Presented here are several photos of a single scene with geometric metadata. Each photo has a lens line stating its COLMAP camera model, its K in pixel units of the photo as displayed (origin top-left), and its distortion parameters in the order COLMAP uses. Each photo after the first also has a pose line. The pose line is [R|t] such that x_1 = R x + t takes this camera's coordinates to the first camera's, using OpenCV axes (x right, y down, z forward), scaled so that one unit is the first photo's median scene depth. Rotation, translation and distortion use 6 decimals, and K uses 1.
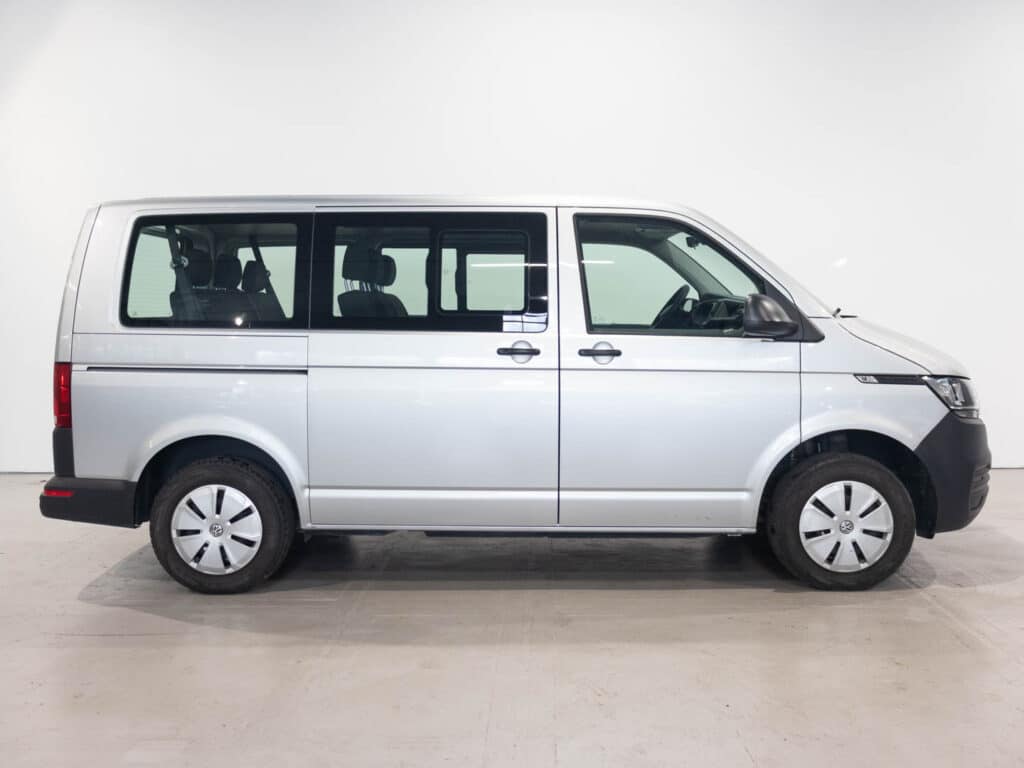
lens RADIAL K [[832.9, 0, 514.5], [0, 832.9, 388.0], [0, 0, 1]] dist [0.028224, 0.000657]
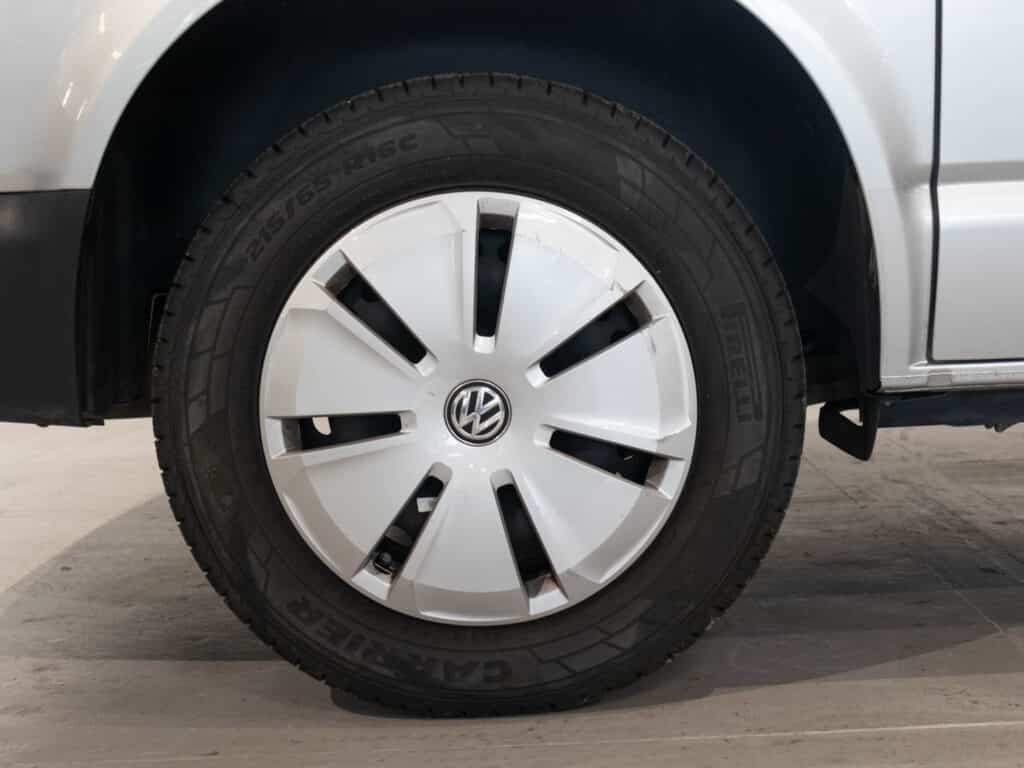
lens RADIAL K [[1198.7, 0, 512.9], [0, 1198.7, 381.5], [0, 0, 1]] dist [0.008961, 0.000000]
pose [[0.998855, -0.045358, 0.015179, -0.341293], [0.044979, 0.998688, 0.024473, 0.150547], [-0.016269, -0.023763, 0.999585, 0.680227]]
